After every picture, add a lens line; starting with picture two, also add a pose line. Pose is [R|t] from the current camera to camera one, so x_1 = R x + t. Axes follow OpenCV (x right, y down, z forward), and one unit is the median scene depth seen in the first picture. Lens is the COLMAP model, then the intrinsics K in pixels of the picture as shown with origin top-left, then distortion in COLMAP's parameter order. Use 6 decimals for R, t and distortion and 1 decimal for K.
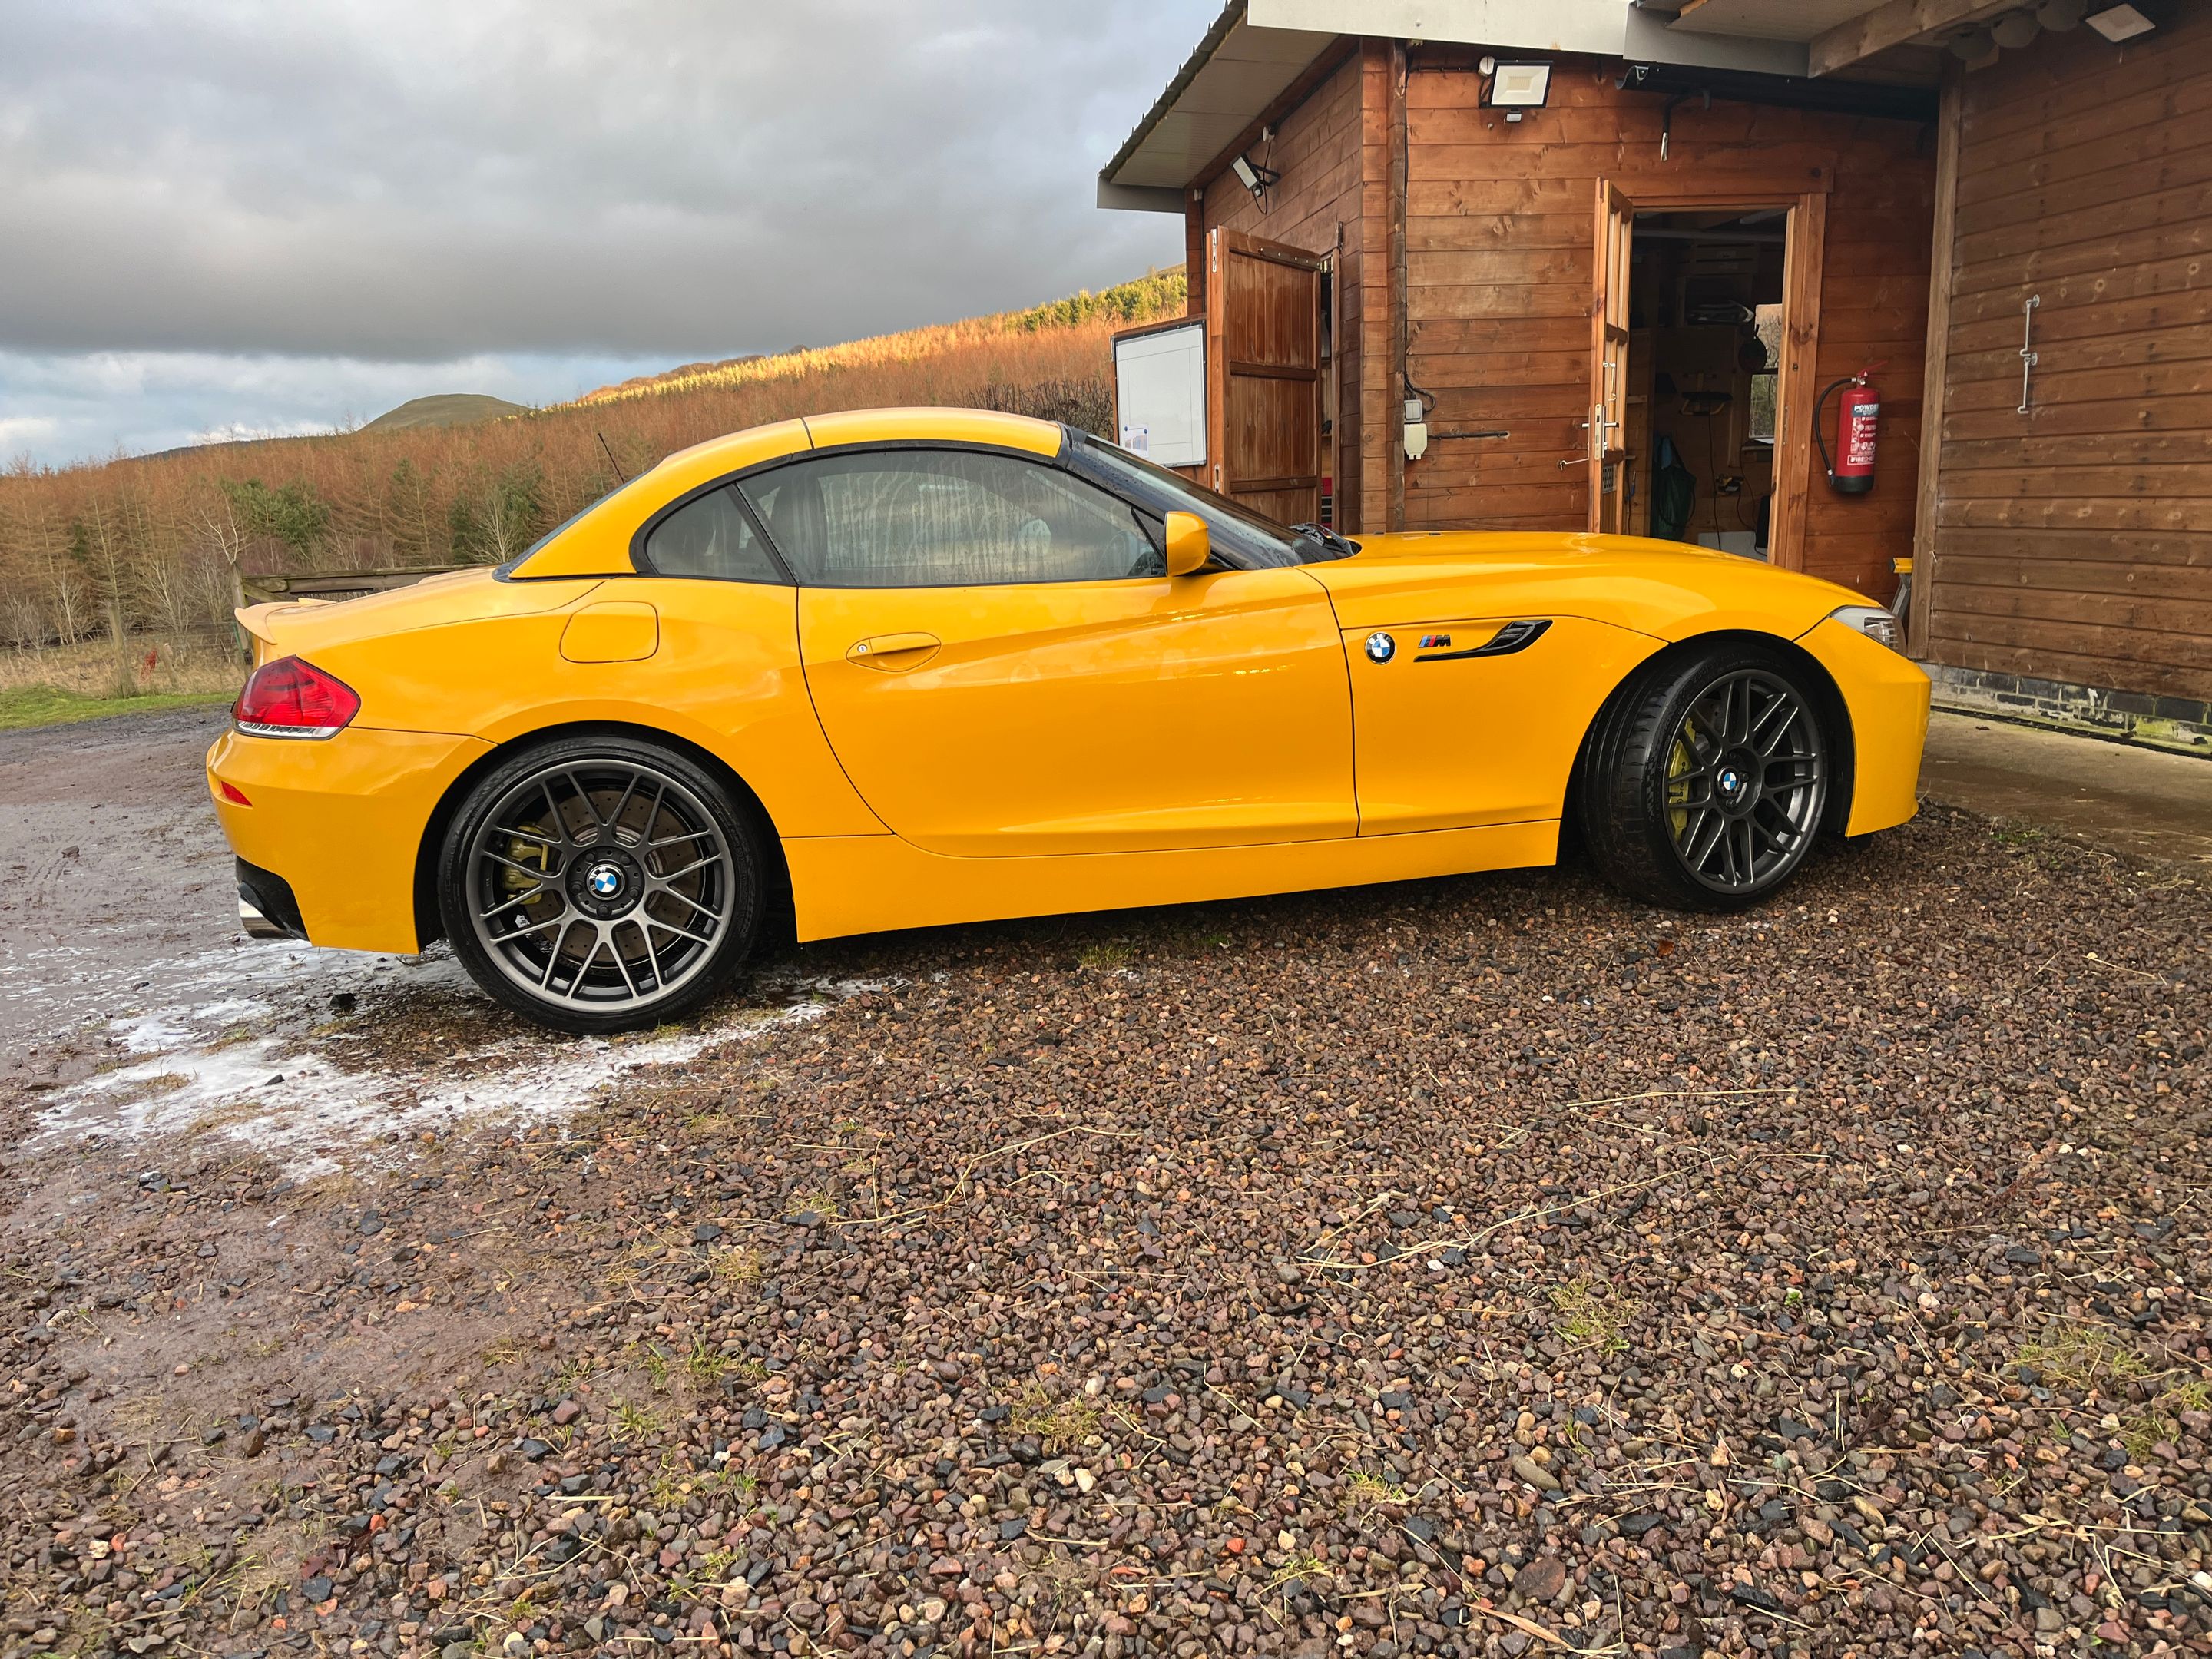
lens RADIAL K [[1657.2, 0, 1104.9], [0, 1657.2, 839.8], [0, 0, 1]] dist [0.068751, -0.086786]
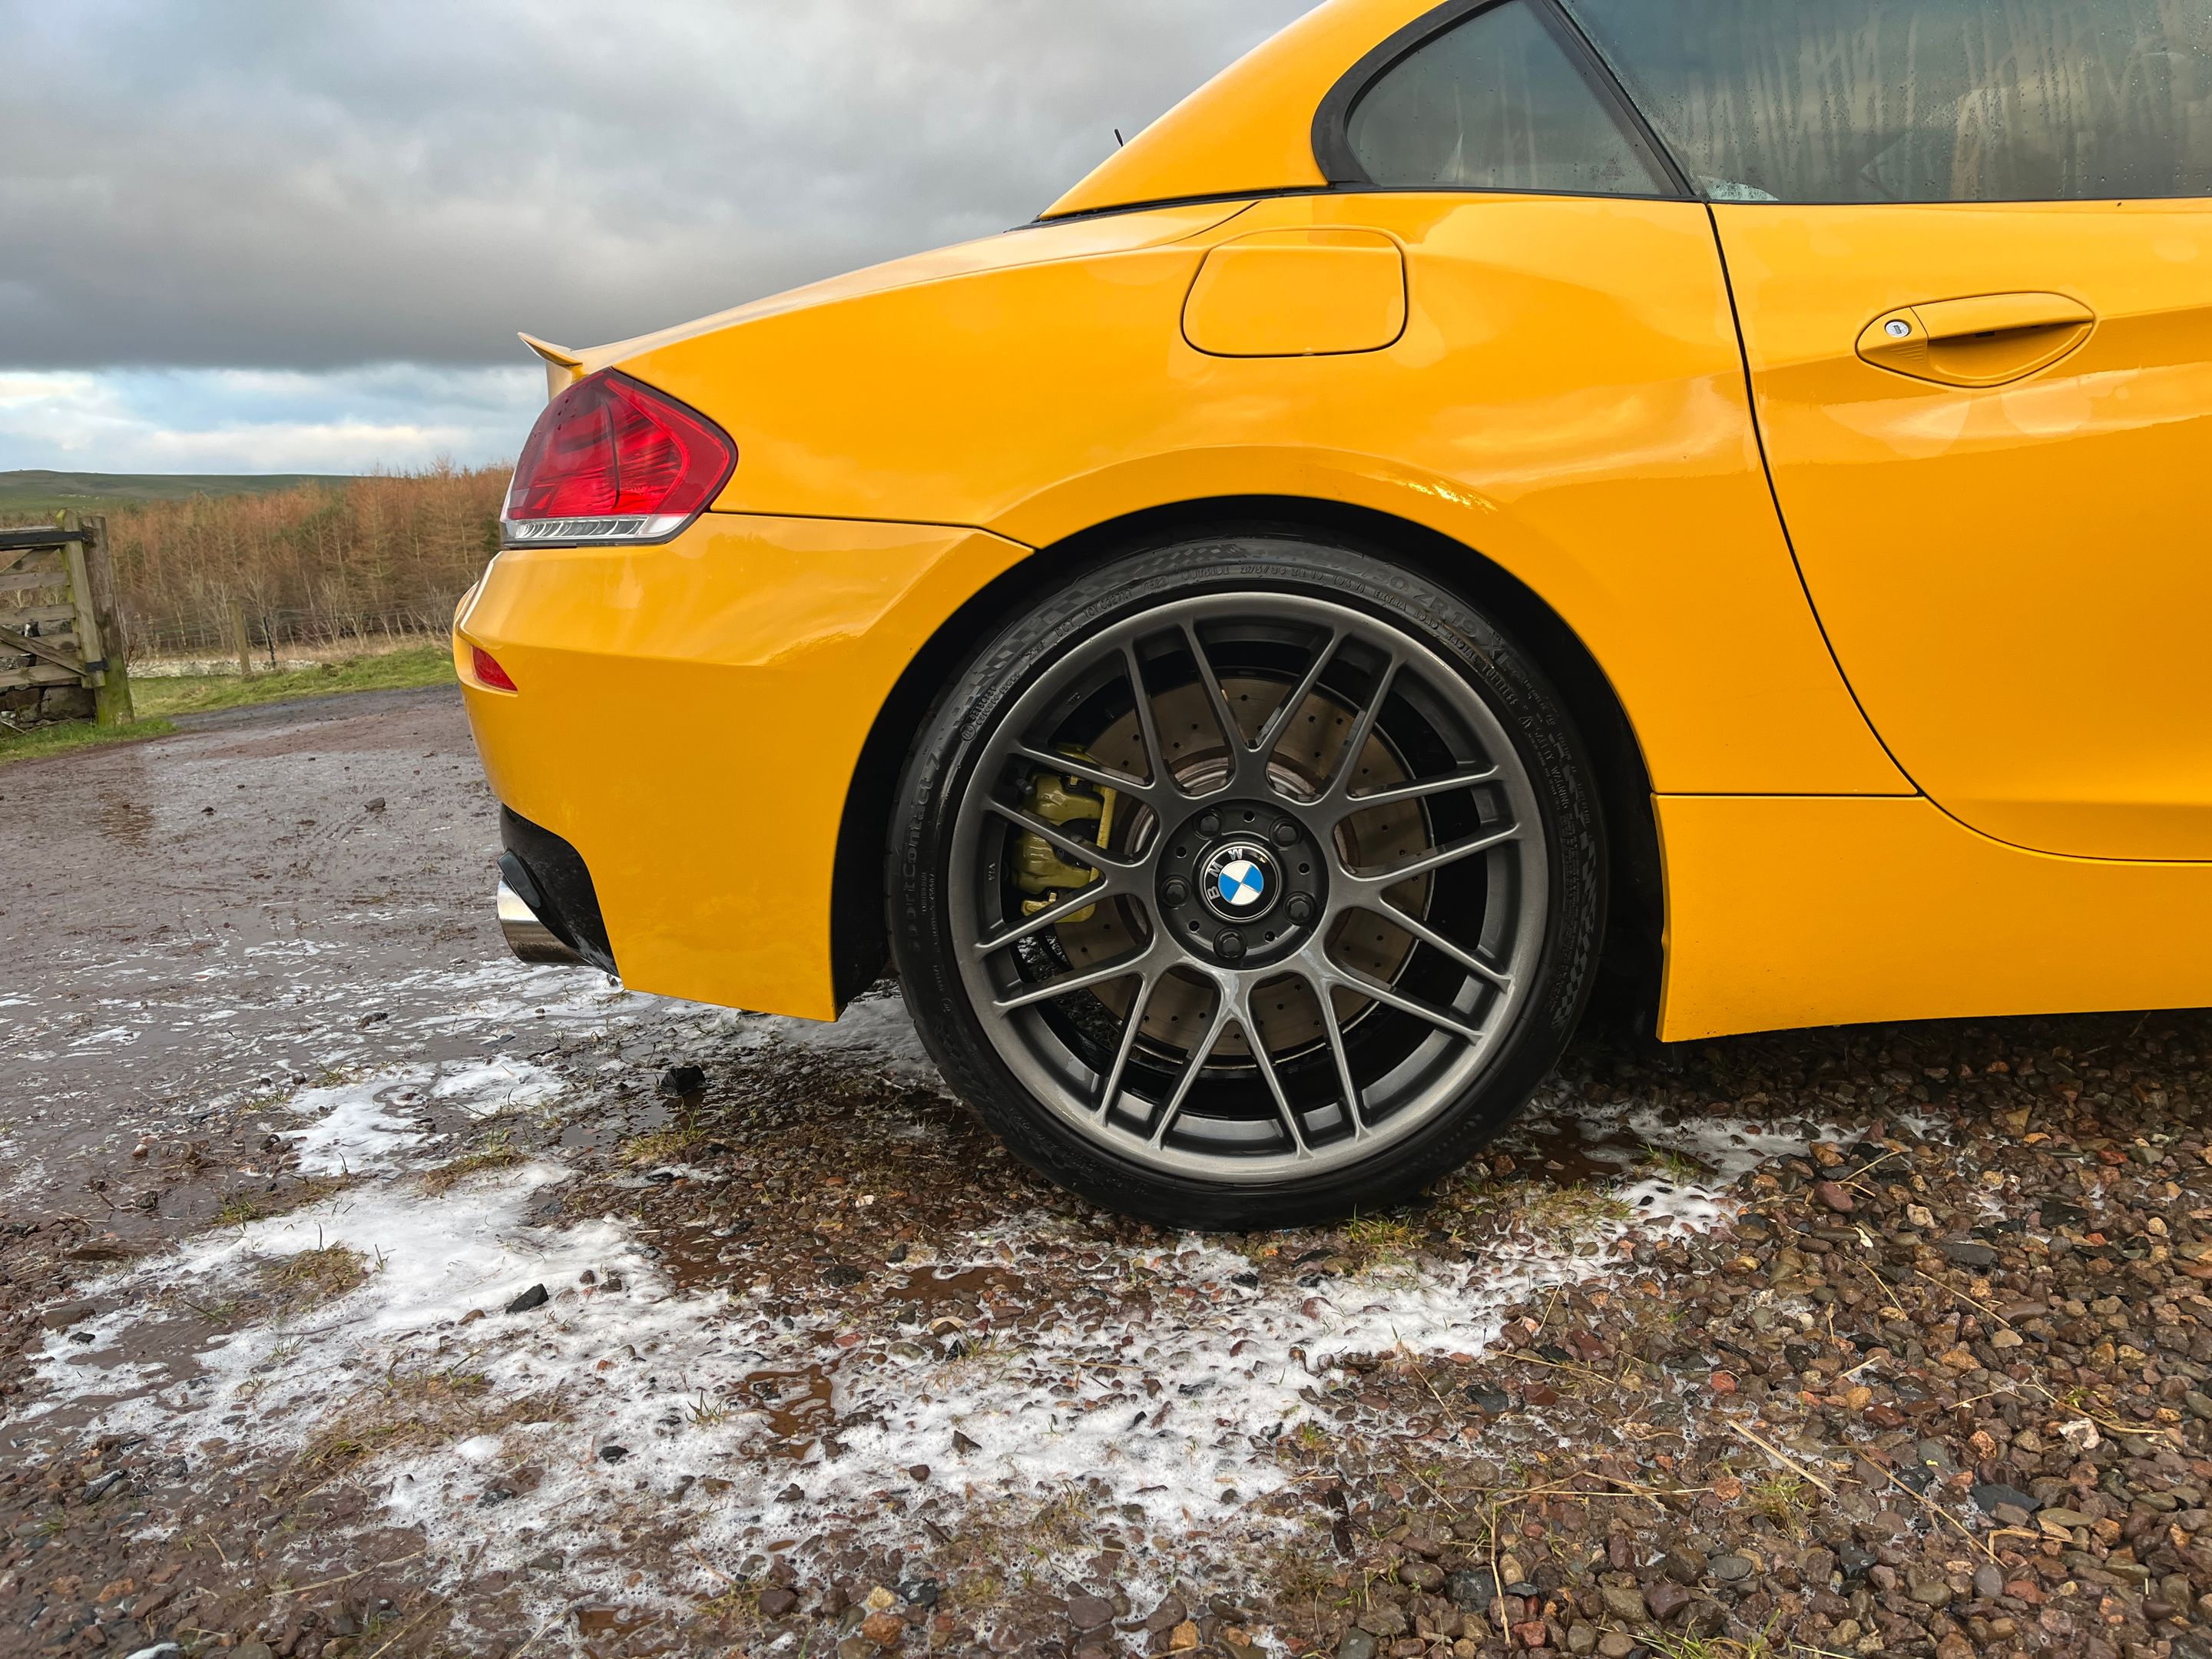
lens RADIAL K [[1657.2, 0, 1098.8], [0, 1657.2, 823.0], [0, 0, 1]] dist [0.068751, -0.086786]
pose [[0.980276, 0.033789, -0.194726, -0.251599], [-0.035481, 0.999357, -0.005206, 0.013490], [0.194425, 0.012012, 0.980844, 0.564172]]
